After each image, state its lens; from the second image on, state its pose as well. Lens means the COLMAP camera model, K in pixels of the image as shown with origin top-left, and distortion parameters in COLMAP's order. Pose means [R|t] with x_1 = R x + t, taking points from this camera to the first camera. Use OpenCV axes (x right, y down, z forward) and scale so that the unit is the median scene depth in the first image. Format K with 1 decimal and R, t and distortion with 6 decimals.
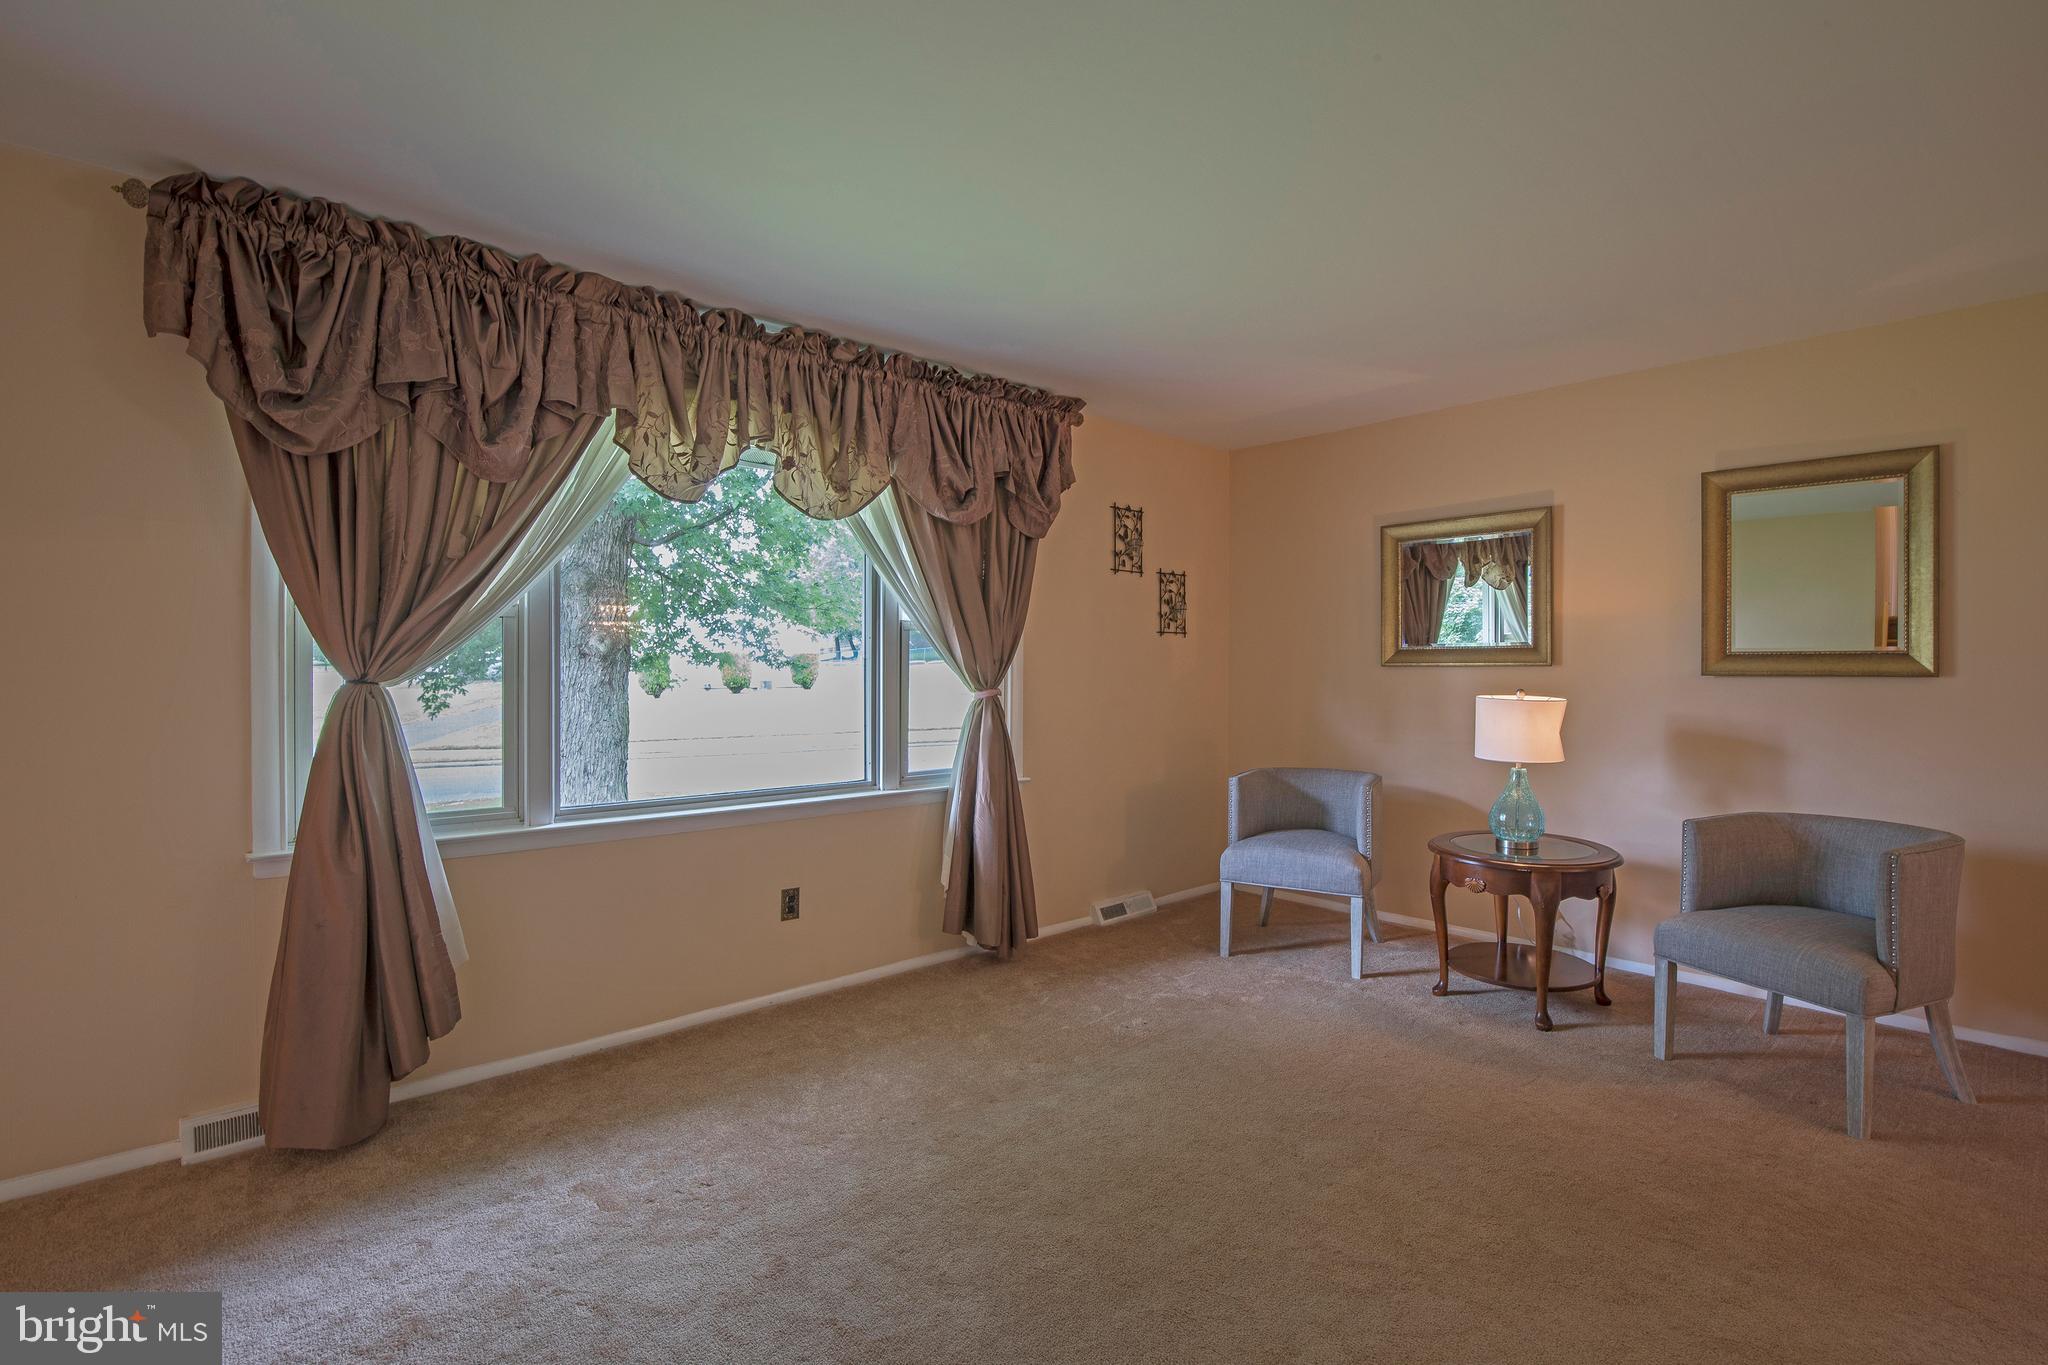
lens RADIAL K [[954.0, 0, 1032.7], [0, 954.0, 678.2], [0, 0, 1]] dist [-0.035552, 0.007408]
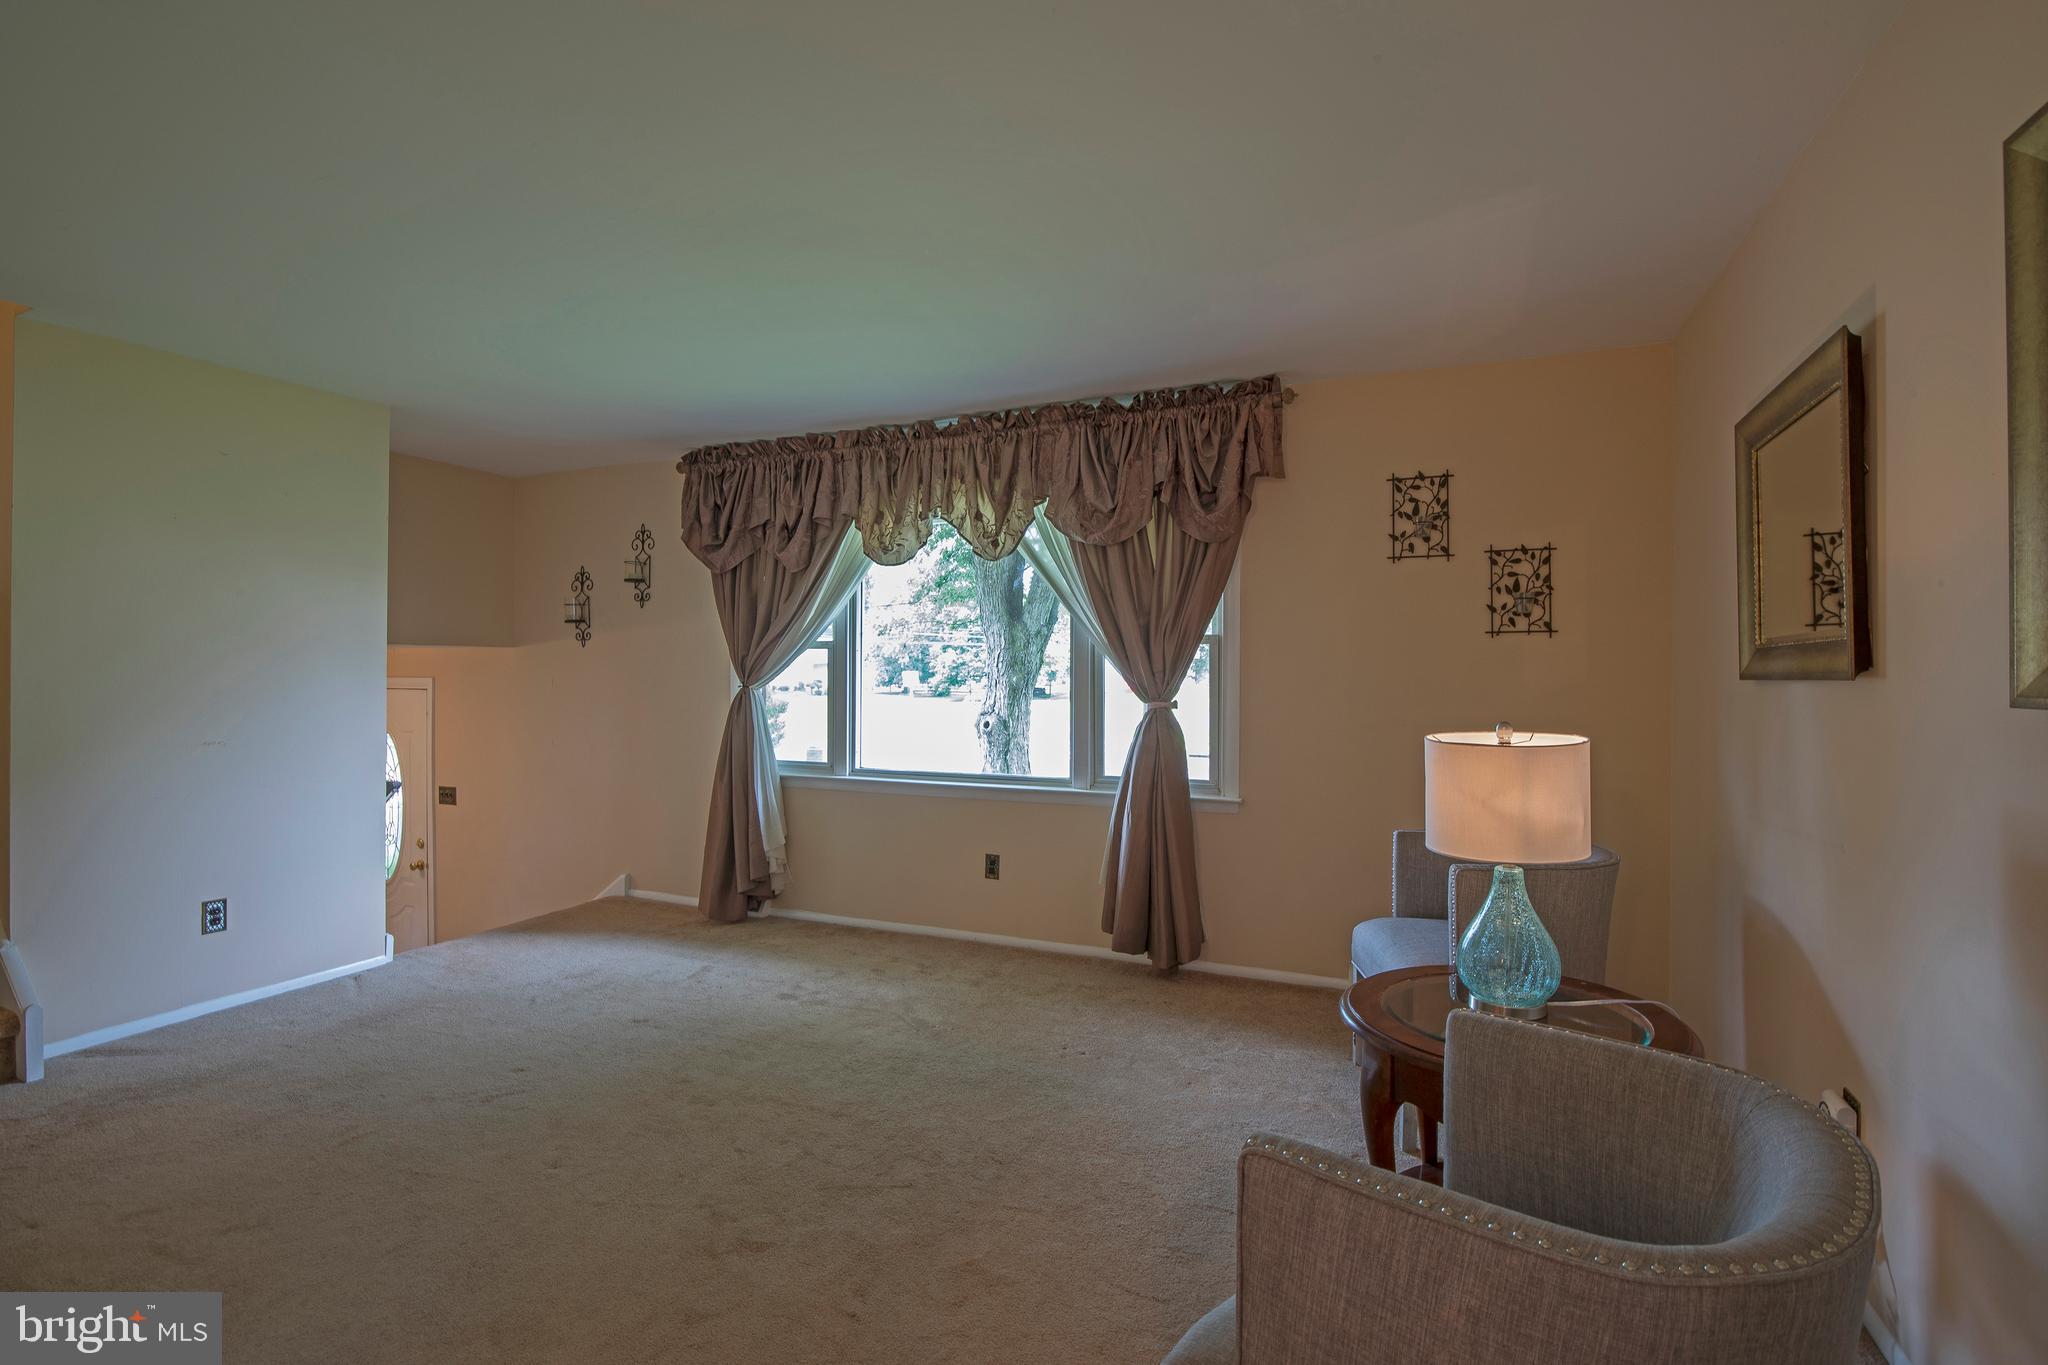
lens RADIAL K [[954.0, 0, 1032.7], [0, 954.0, 678.2], [0, 0, 1]] dist [-0.035552, 0.007408]
pose [[0.397602, 0.000733, -0.917558, 0.871424], [-0.011163, 0.999930, -0.004038, -0.007678], [0.917490, 0.011849, 0.397583, 0.510116]]
